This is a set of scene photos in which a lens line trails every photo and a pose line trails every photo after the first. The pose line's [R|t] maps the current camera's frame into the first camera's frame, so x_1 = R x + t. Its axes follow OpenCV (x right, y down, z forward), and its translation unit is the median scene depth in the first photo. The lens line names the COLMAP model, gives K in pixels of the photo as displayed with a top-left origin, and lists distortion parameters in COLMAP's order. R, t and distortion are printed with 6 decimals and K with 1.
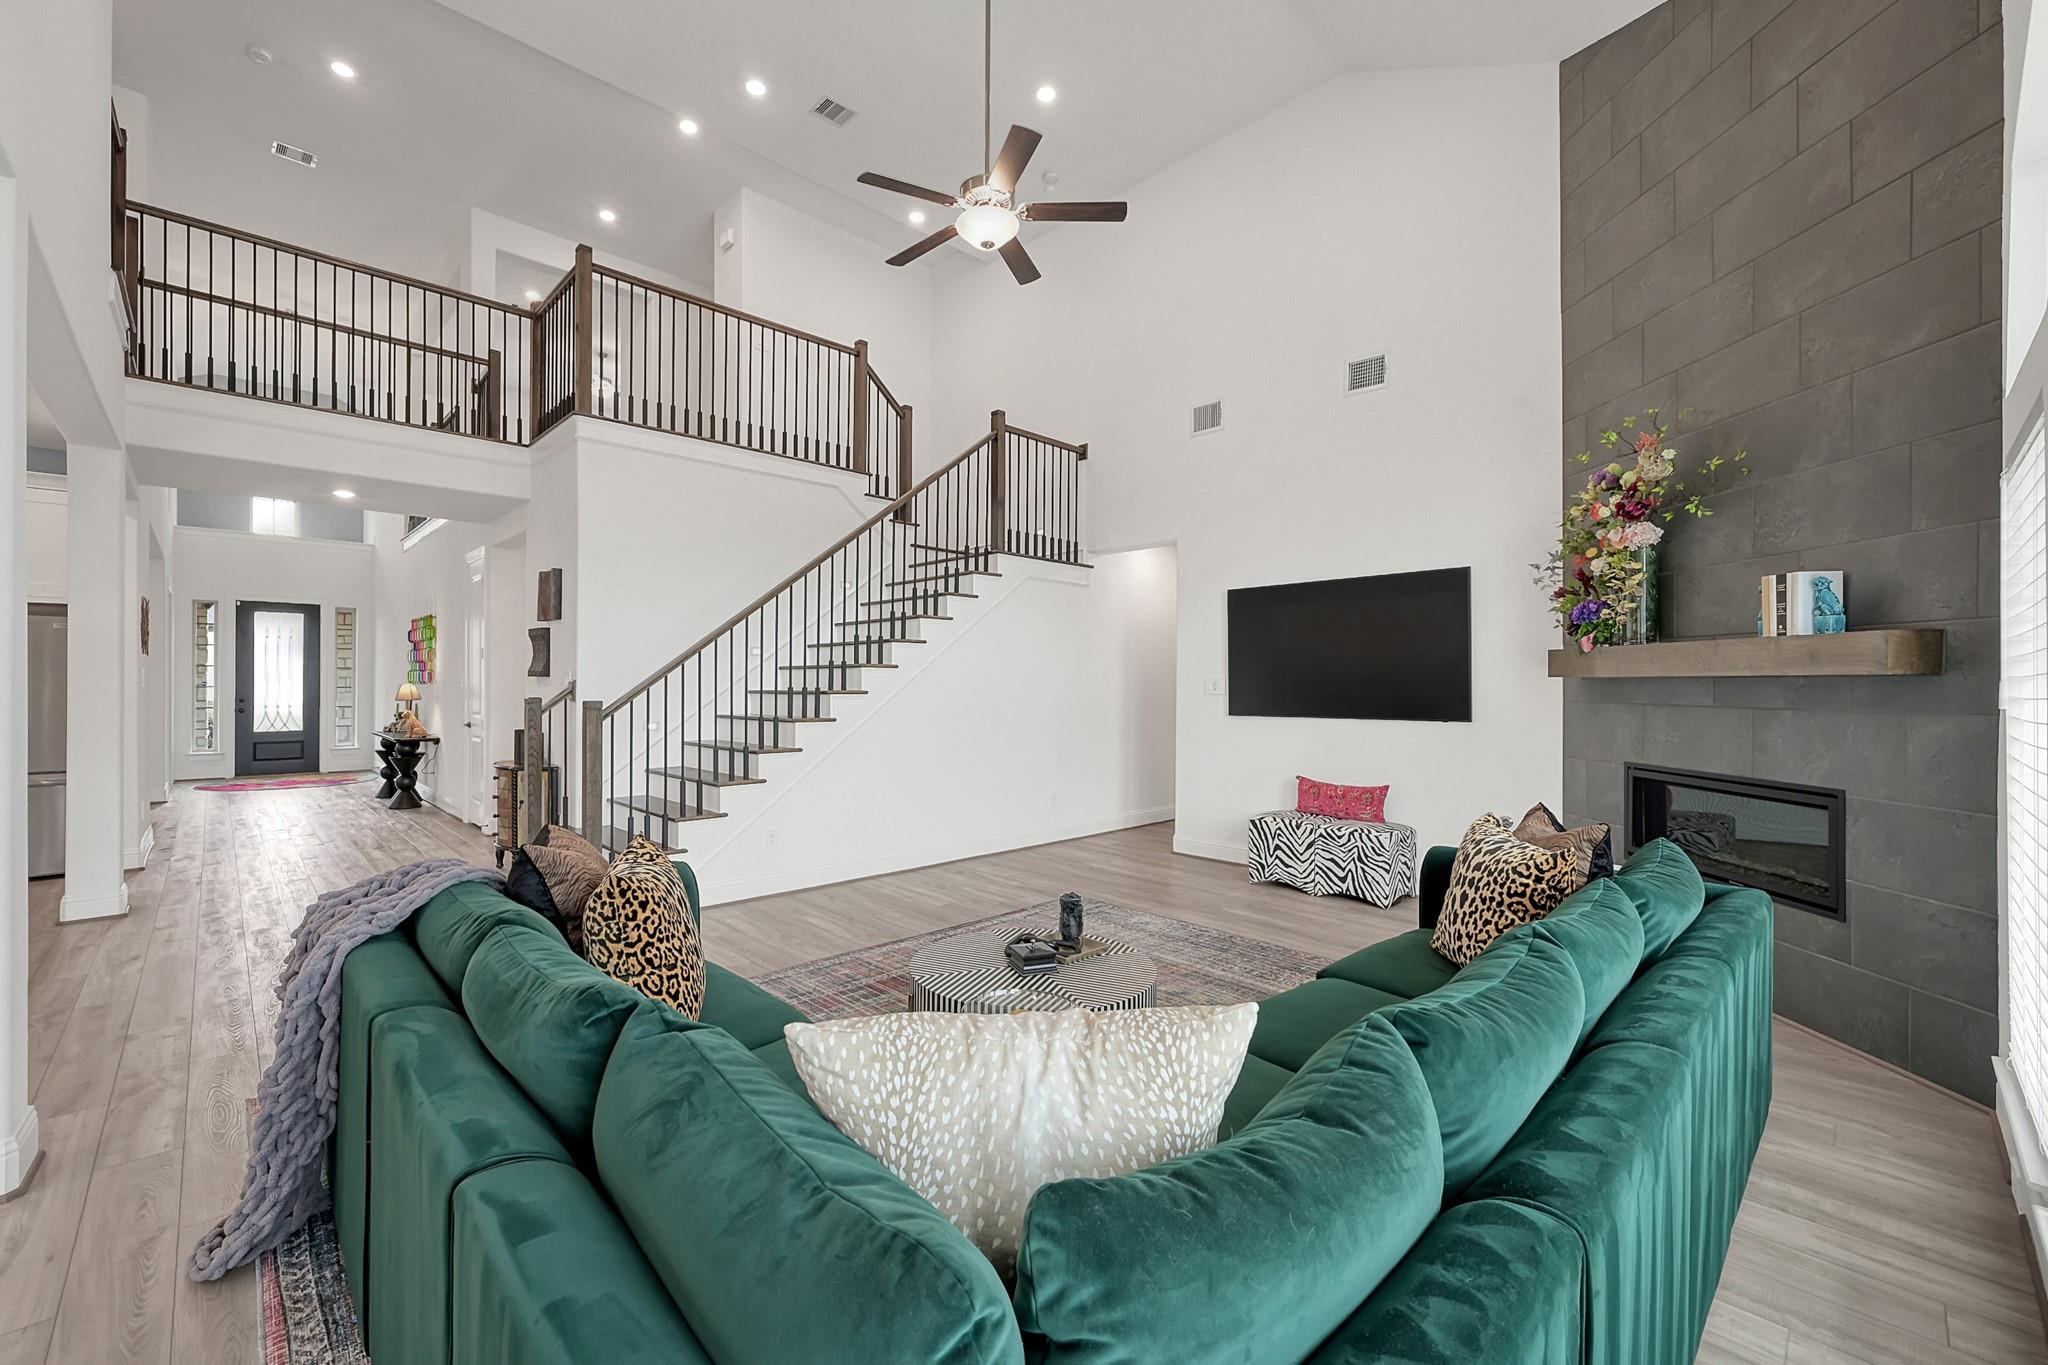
lens RADIAL K [[829.9, 0, 1006.6], [0, 829.9, 682.4], [0, 0, 1]] dist [0.010044, 0.000046]
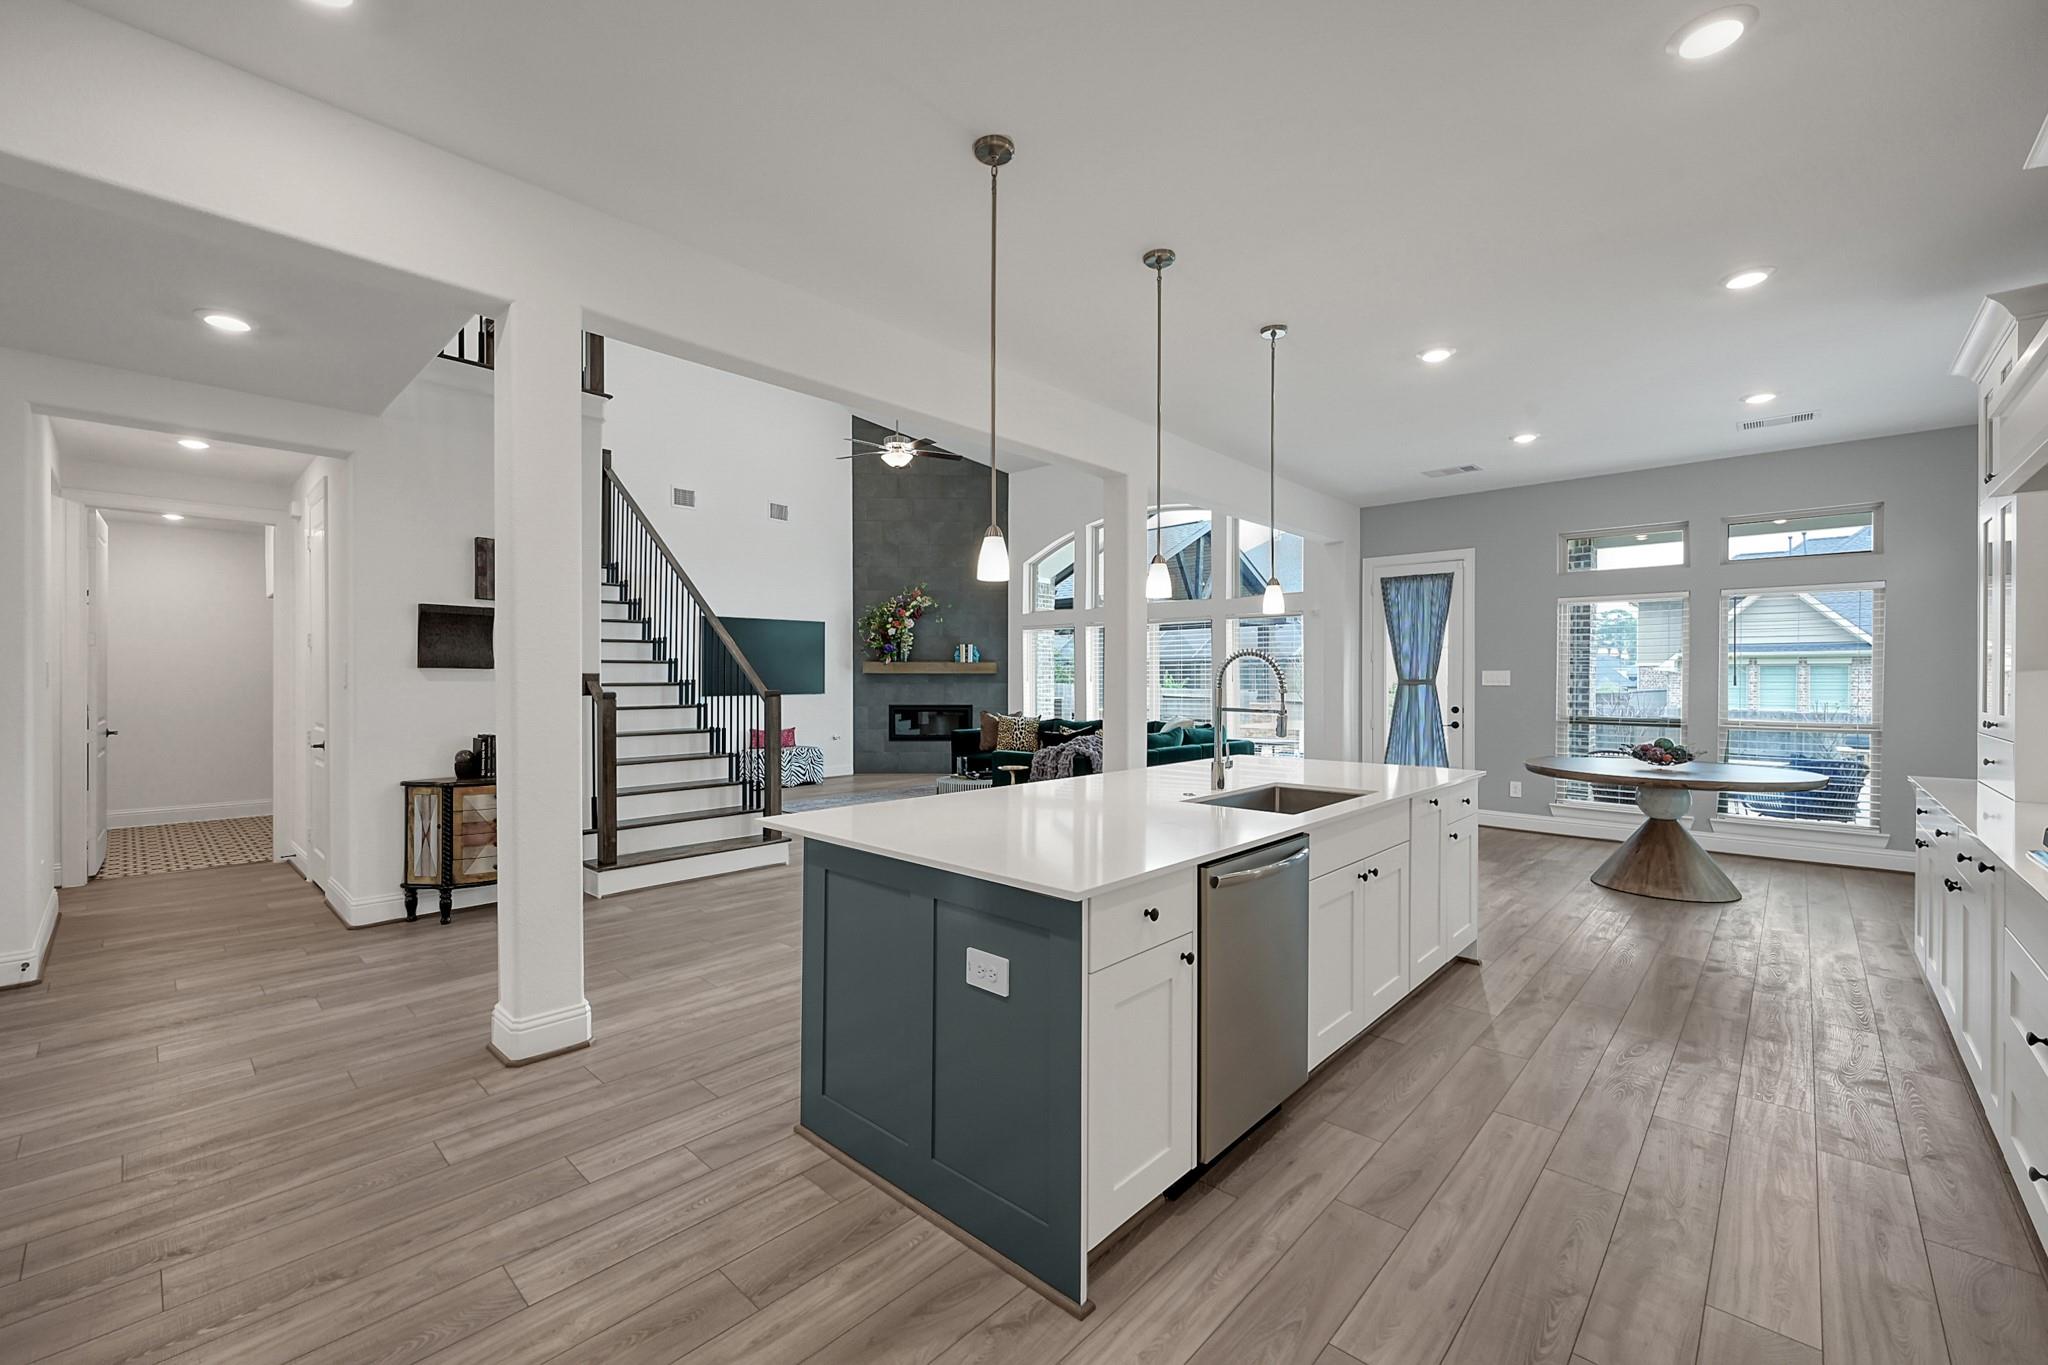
lens RADIAL K [[829.9, 0, 1013.7], [0, 829.9, 682.0], [0, 0, 1]] dist [0.010044, 0.000046]
pose [[-0.065862, -0.006867, 0.997805, -1.634038], [-0.001096, 0.999976, 0.006810, 0.002401], [-0.997828, -0.000645, -0.065868, 0.648790]]
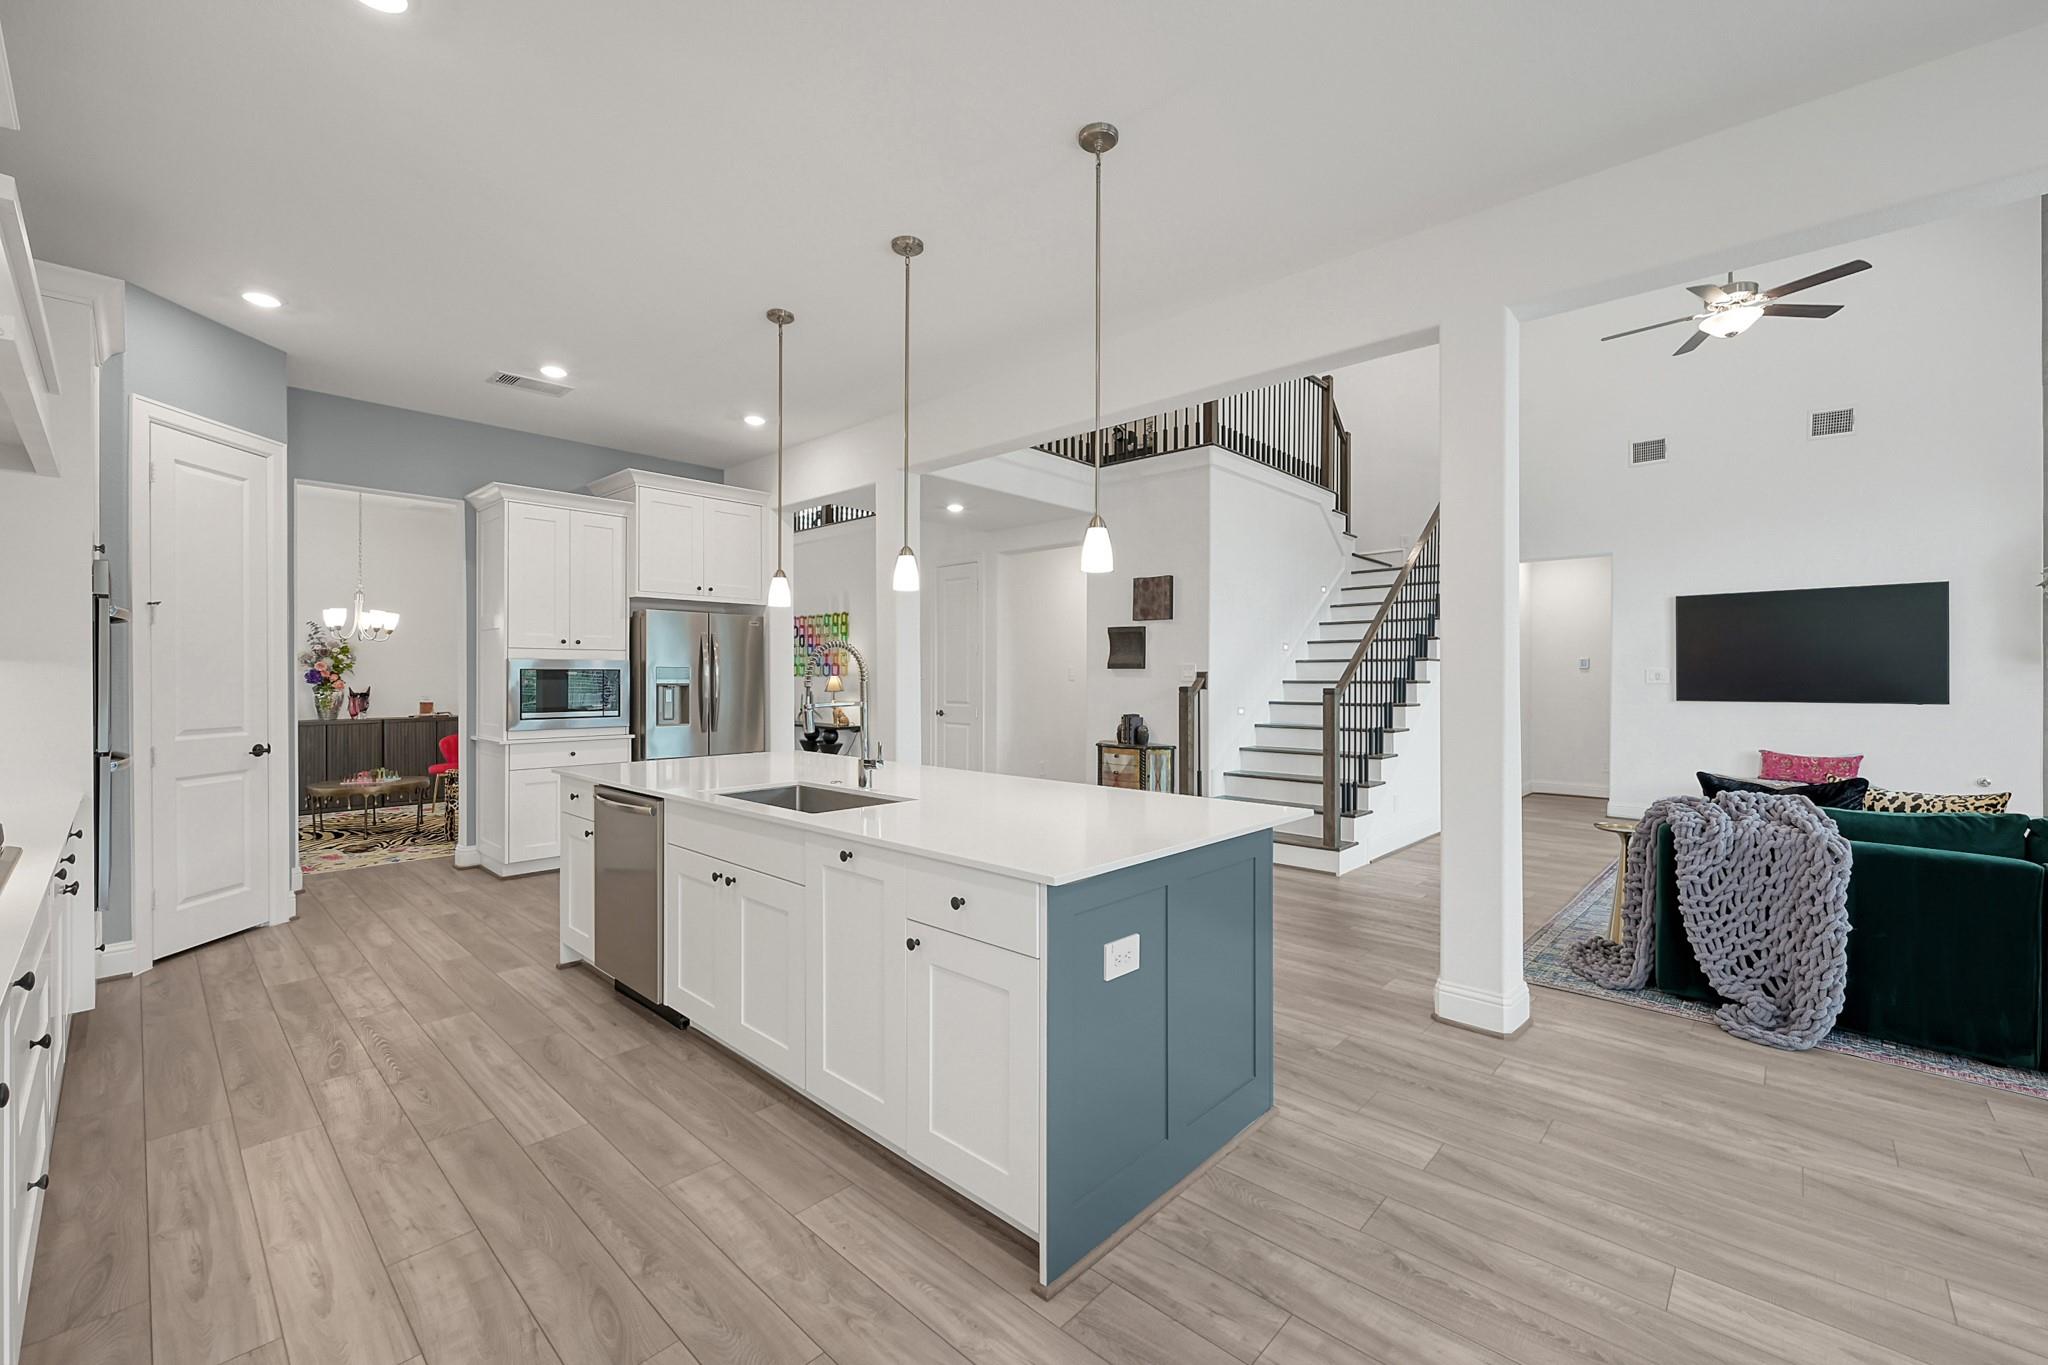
lens RADIAL K [[840.8, 0, 1030.7], [0, 840.8, 682.8], [0, 0, 1]] dist [-0.000903, 0.000565]
pose [[0.997480, -0.000729, 0.070946, -0.927363], [0.000423, 0.999991, 0.004328, 0.009656], [-0.070948, -0.004287, 0.997471, -0.178675]]
